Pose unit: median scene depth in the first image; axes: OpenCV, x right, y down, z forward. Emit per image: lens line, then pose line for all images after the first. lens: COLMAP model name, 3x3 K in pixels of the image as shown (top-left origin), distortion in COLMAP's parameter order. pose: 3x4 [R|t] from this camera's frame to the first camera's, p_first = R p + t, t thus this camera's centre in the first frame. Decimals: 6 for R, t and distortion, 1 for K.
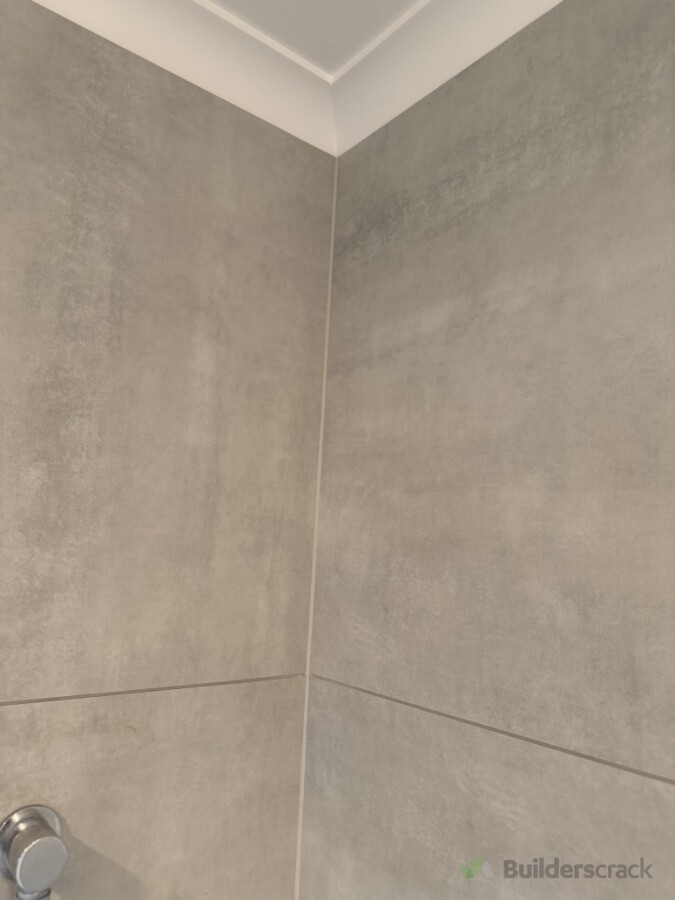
lens RADIAL K [[621.4, 0, 331.2], [0, 621.4, 446.0], [0, 0, 1]] dist [0.035665, -0.044821]
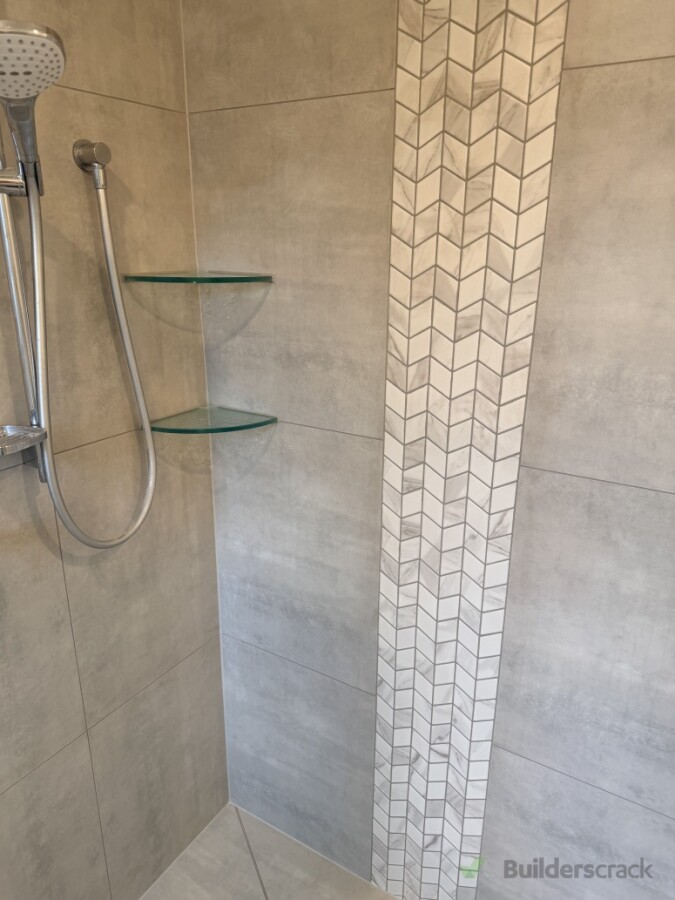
lens RADIAL K [[621.4, 0, 331.2], [0, 621.4, 446.0], [0, 0, 1]] dist [0.035665, -0.044821]
pose [[0.934671, -0.152579, 0.321108, -0.460287], [-0.015755, 0.884556, 0.466168, 0.414696], [-0.355166, -0.440772, 0.824365, -1.413781]]
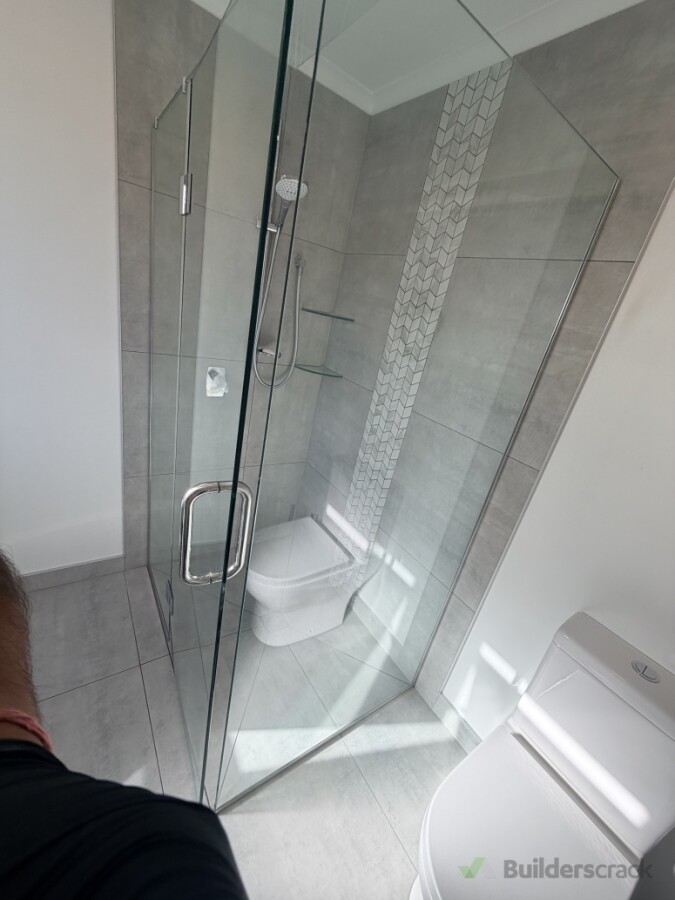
lens RADIAL K [[363.5, 0, 337.5], [0, 363.5, 450.0], [0, 0, 1]] dist [0.001504, 0.000115]
pose [[0.986488, 0.163822, -0.001902, 0.198069], [-0.140624, 0.852641, 0.503217, 0.281817], [0.084060, -0.496150, 0.864158, -2.707639]]
